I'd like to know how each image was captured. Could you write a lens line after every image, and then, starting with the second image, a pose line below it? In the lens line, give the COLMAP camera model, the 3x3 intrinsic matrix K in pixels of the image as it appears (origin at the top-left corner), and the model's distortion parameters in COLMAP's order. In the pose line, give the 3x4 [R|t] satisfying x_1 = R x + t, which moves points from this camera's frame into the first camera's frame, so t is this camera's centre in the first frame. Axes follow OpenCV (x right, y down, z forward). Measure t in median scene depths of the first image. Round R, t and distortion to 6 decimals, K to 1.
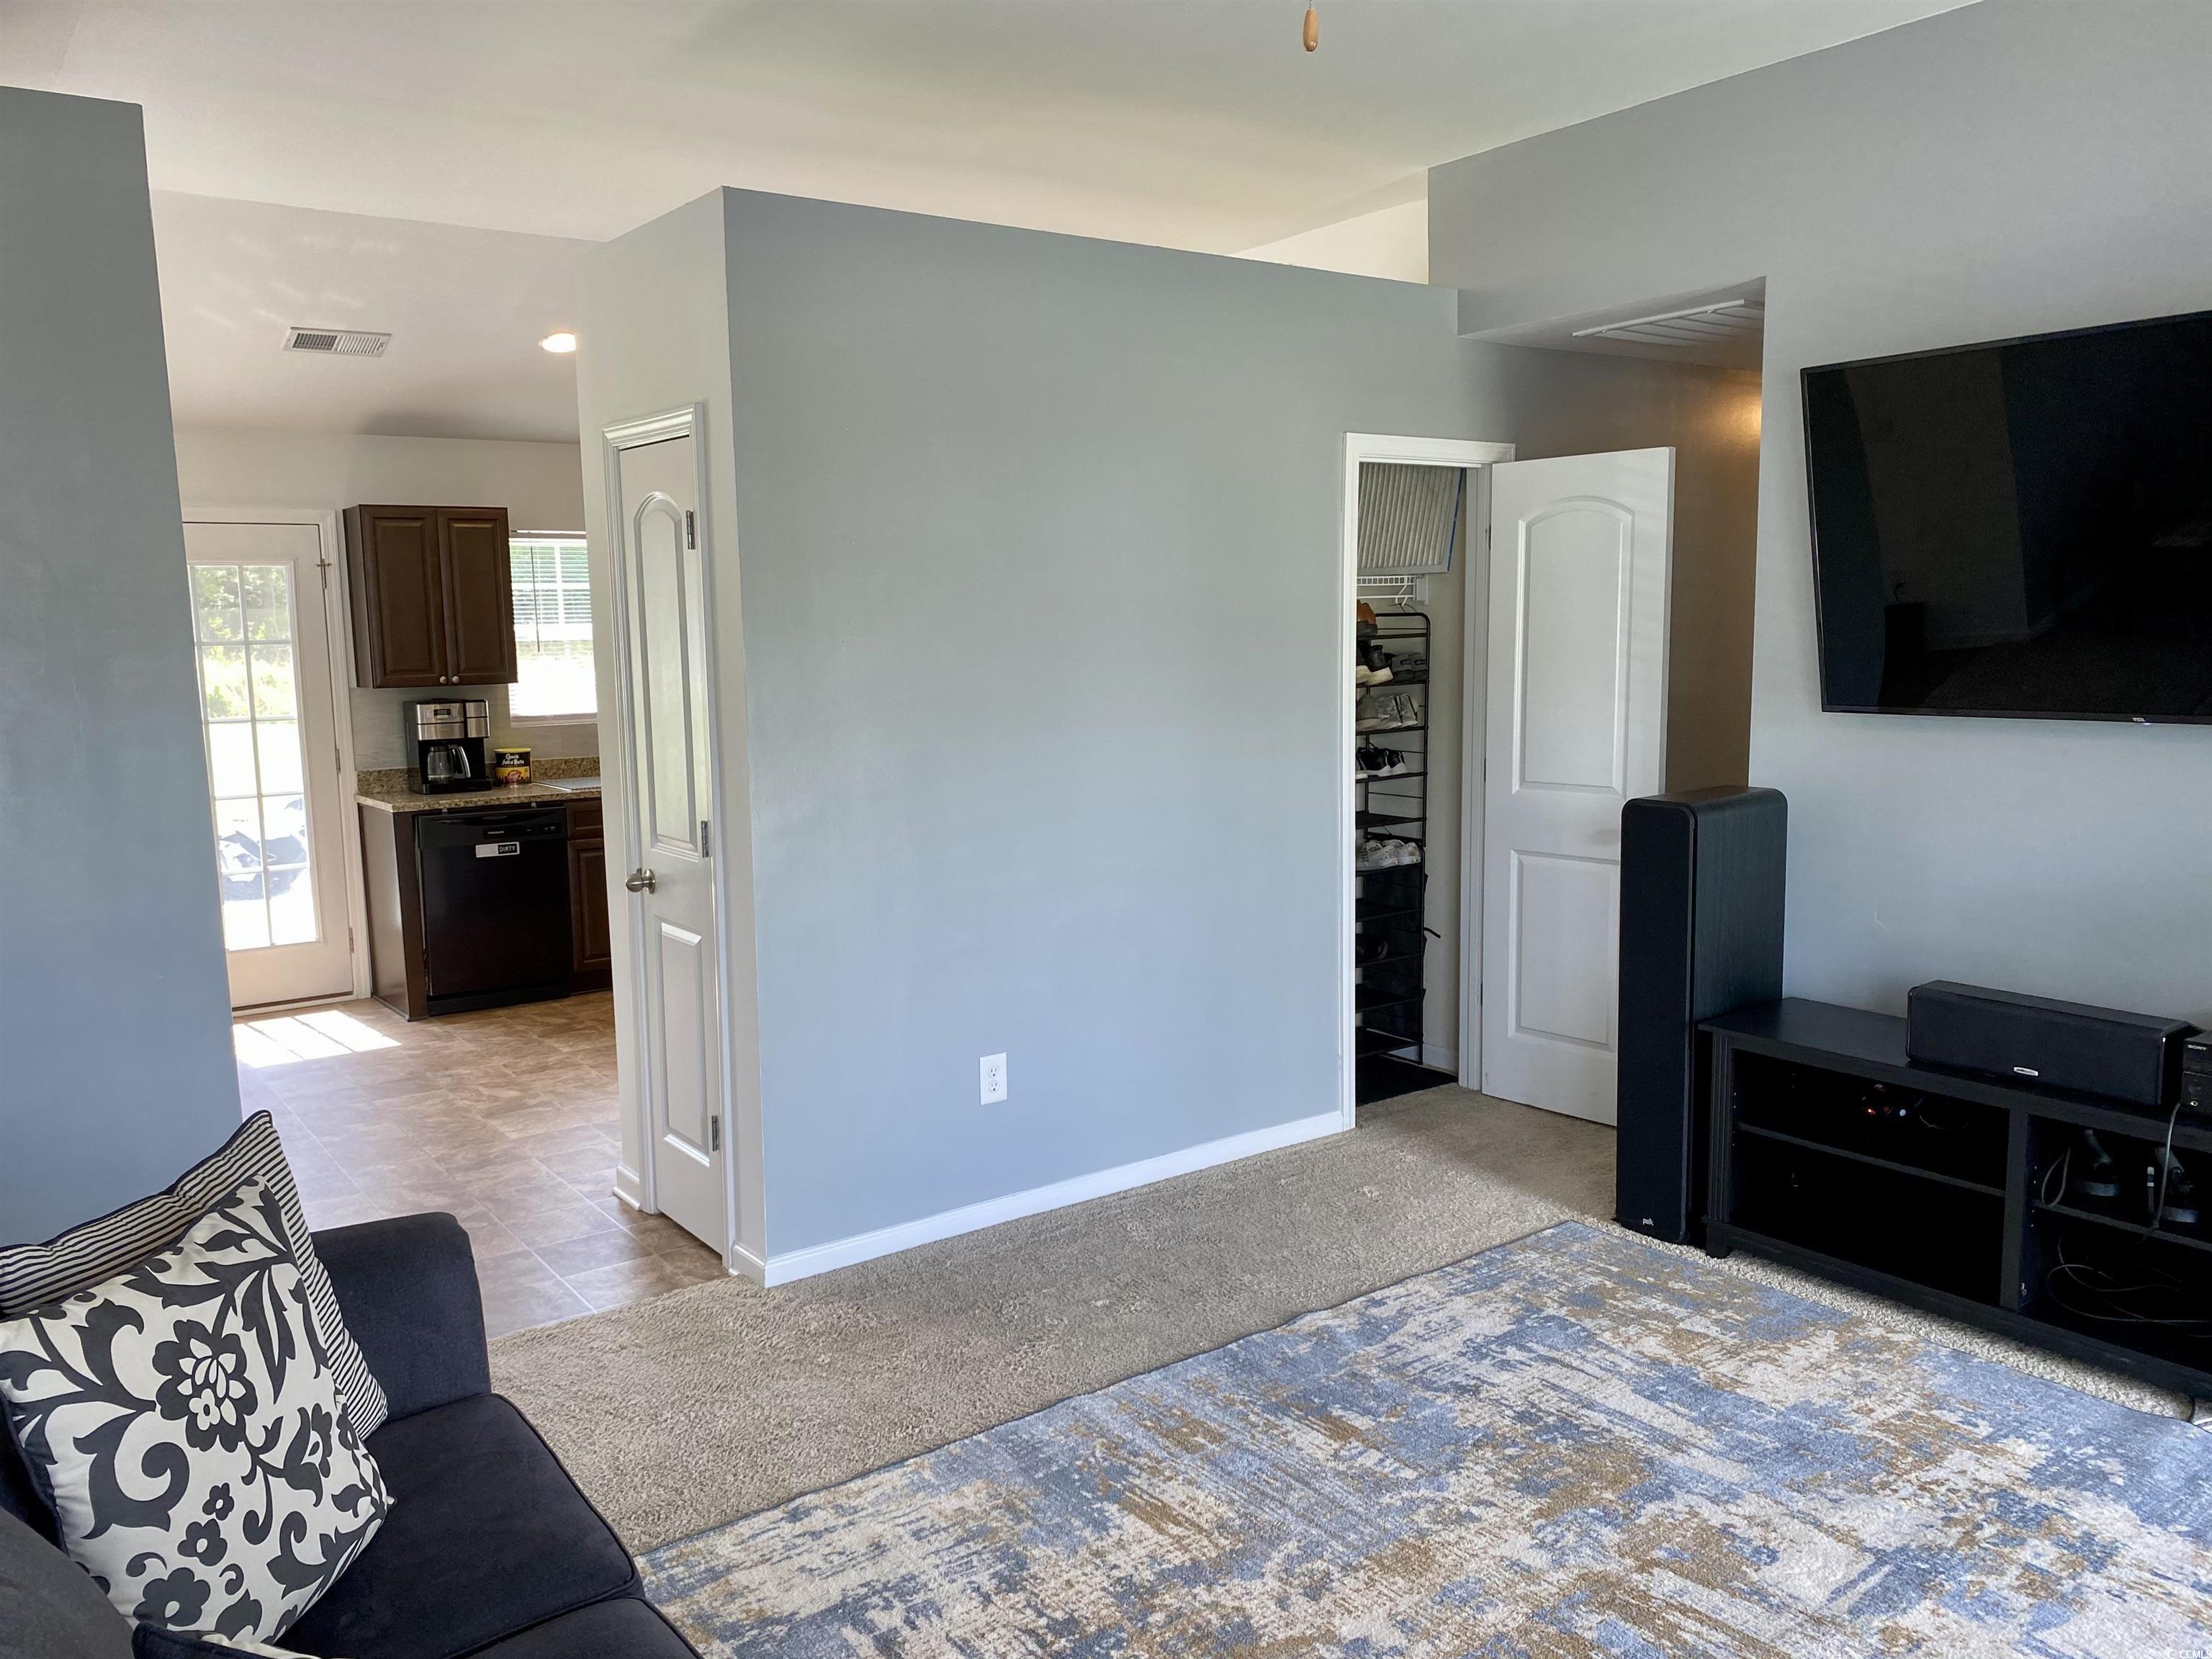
lens RADIAL K [[1689.8, 0, 1072.3], [0, 1689.8, 860.3], [0, 0, 1]] dist [0.024462, -0.022009]
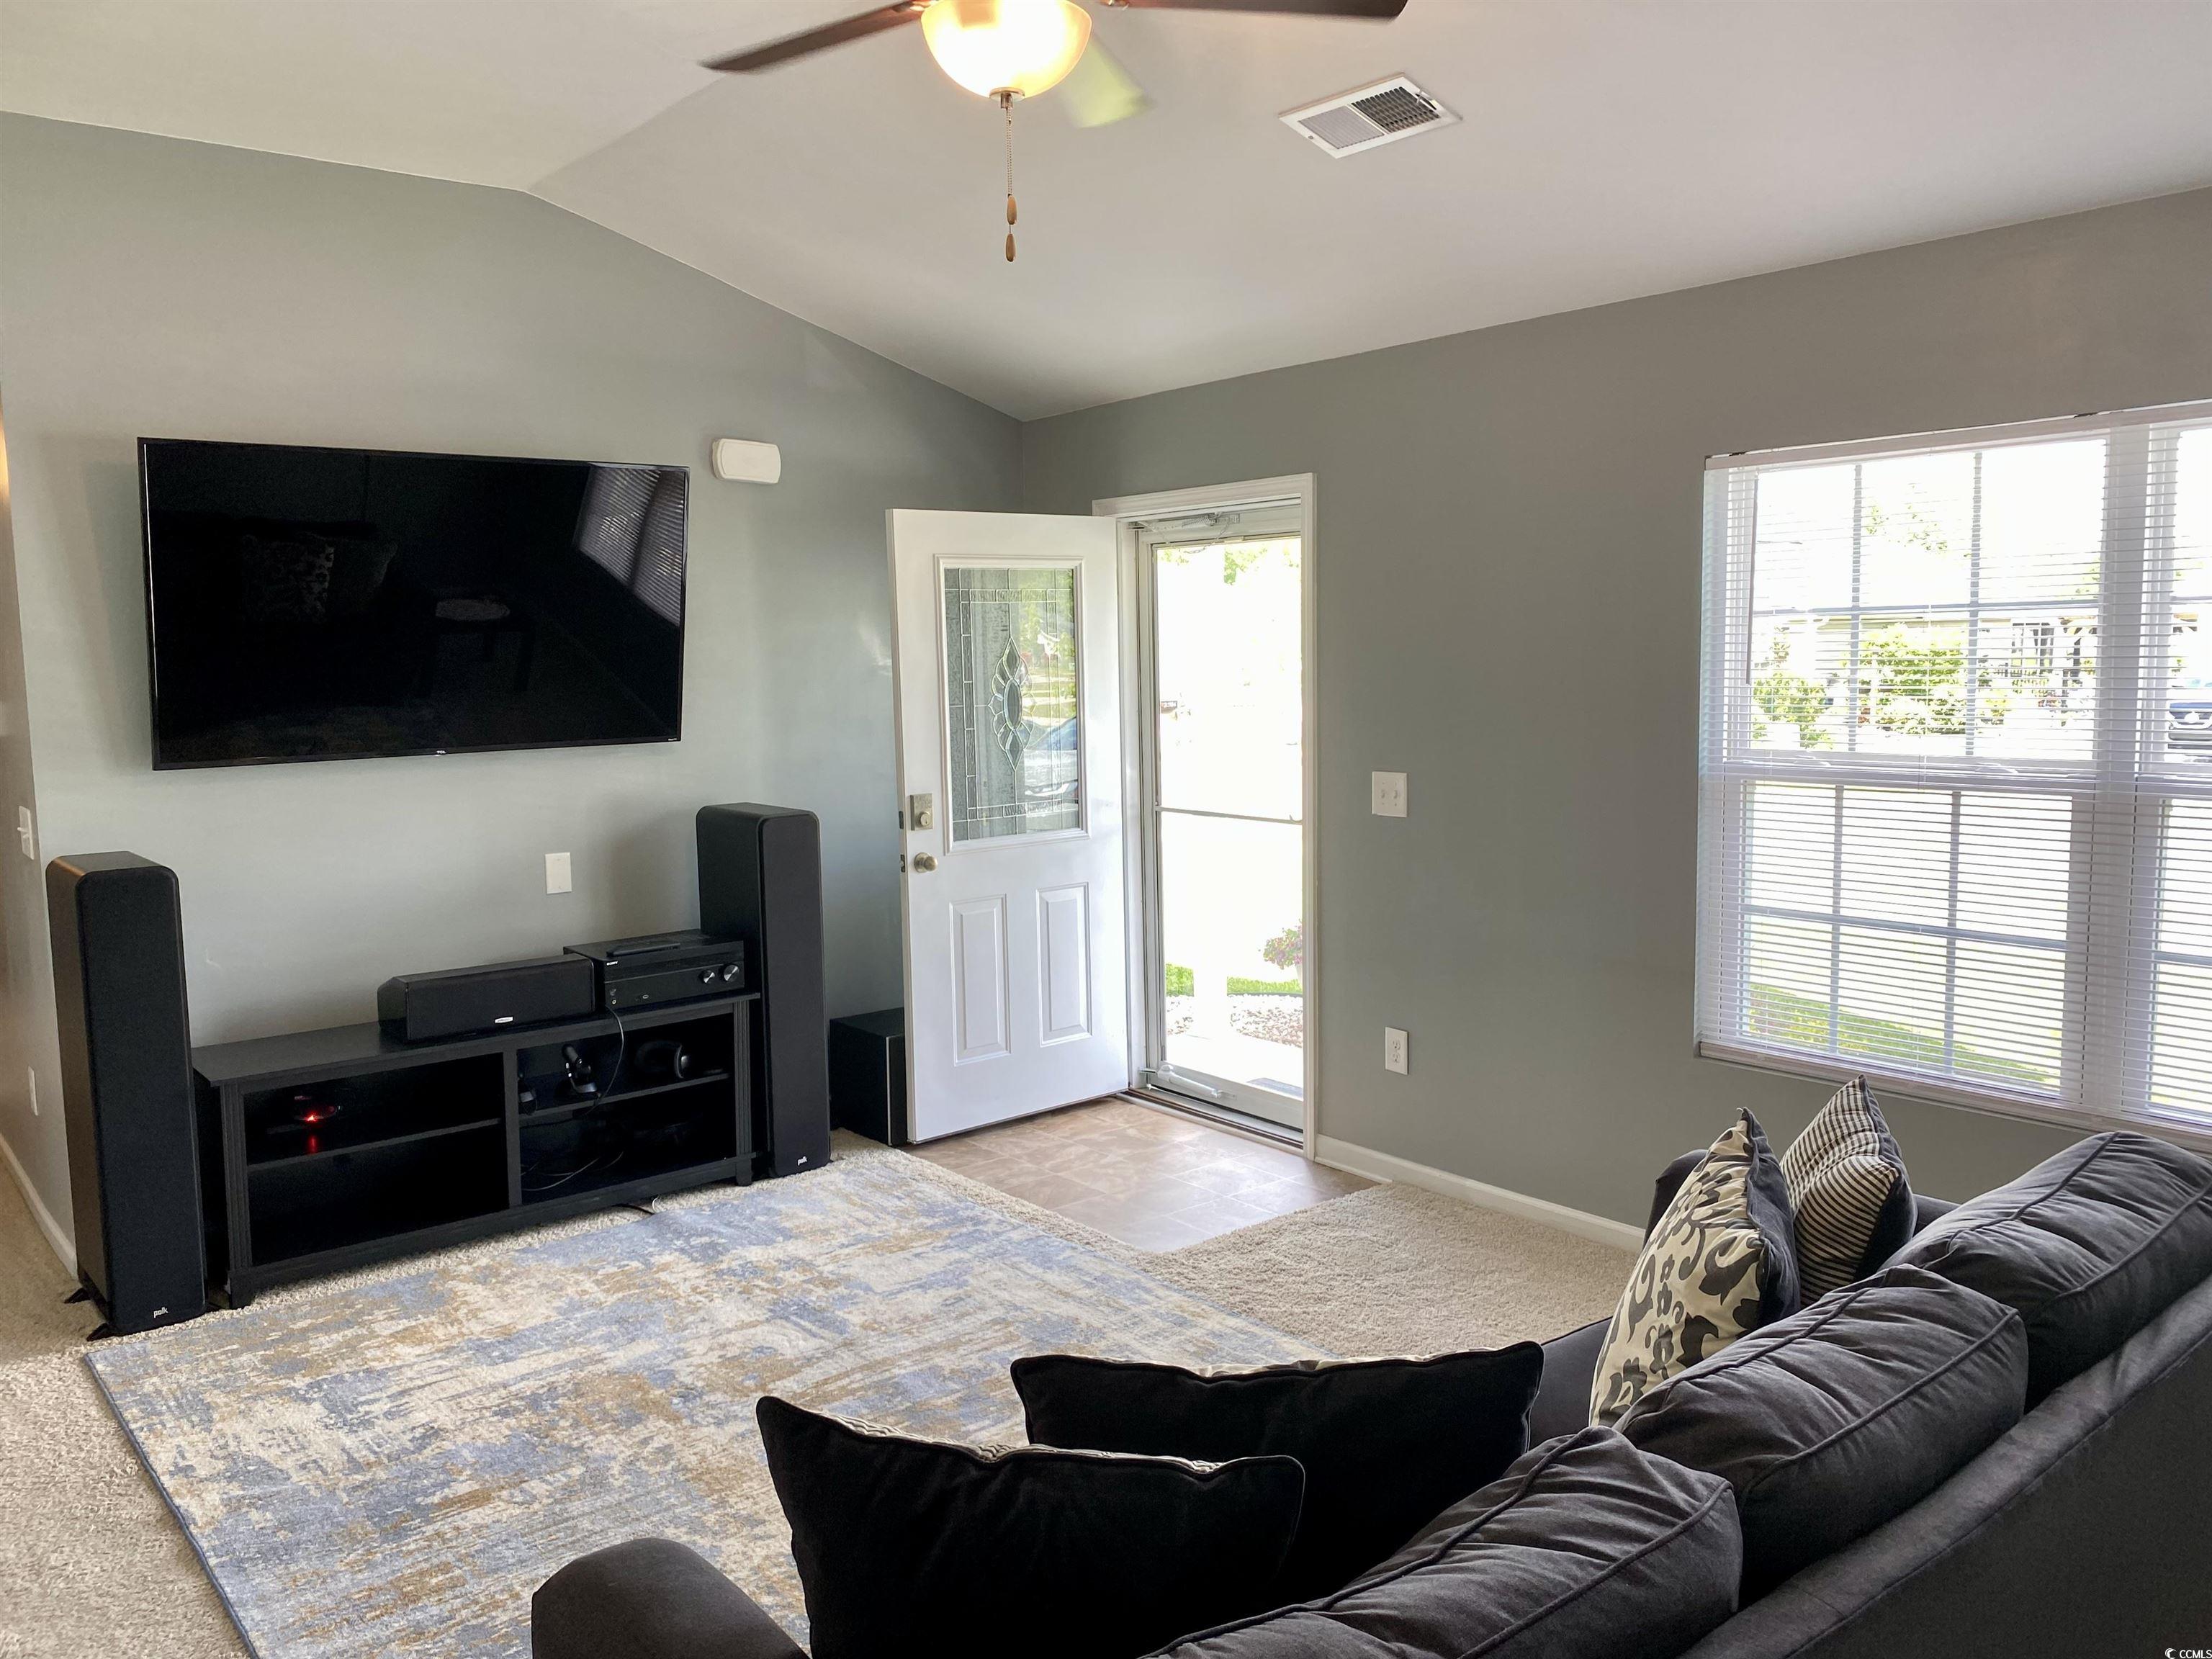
lens RADIAL K [[1689.8, 0, 1100.1], [0, 1689.8, 822.4], [0, 0, 1]] dist [0.024462, -0.022009]
pose [[-0.051678, -0.085516, 0.994996, -0.832983], [0.162247, 0.982371, 0.092858, -0.080230], [-0.985396, 0.166234, -0.036892, 0.646761]]
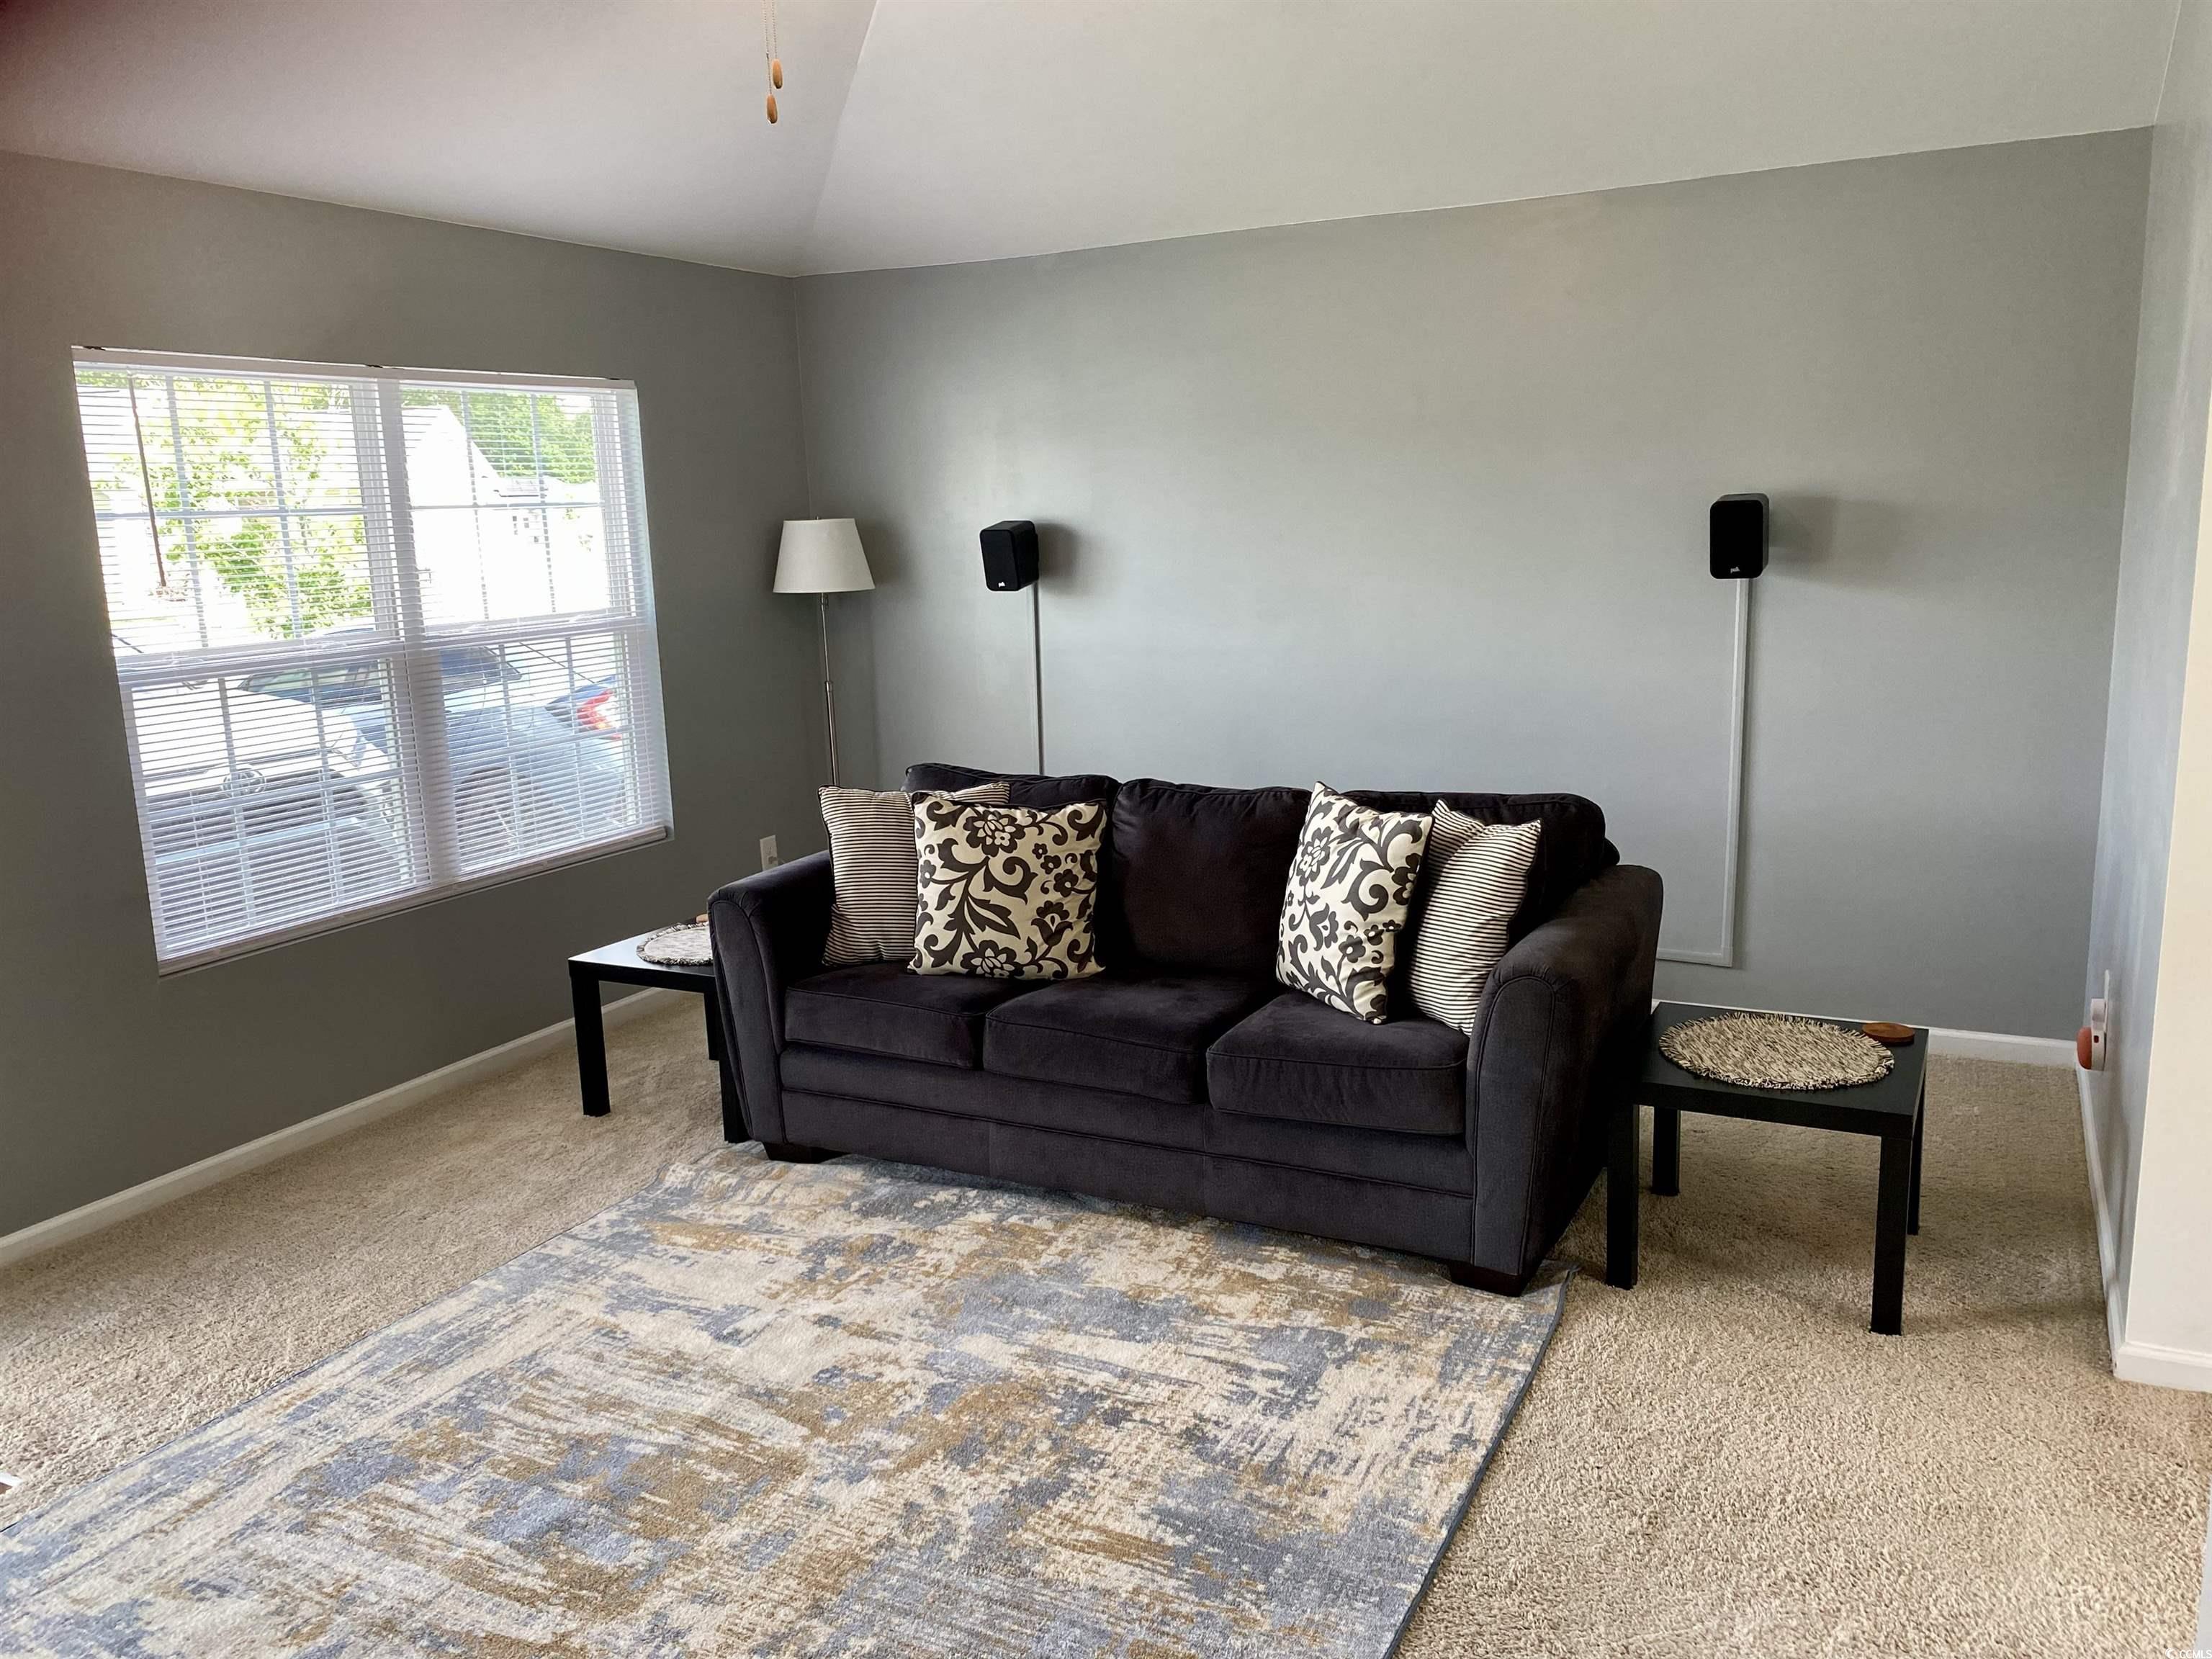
lens RADIAL K [[1689.8, 0, 1128.8], [0, 1689.8, 805.2], [0, 0, 1]] dist [0.024462, -0.022009]
pose [[-0.888466, 0.125186, -0.441539, 0.365058], [-0.017252, 0.952289, 0.304710, -0.229963], [0.458618, 0.278342, -0.843916, 1.560397]]
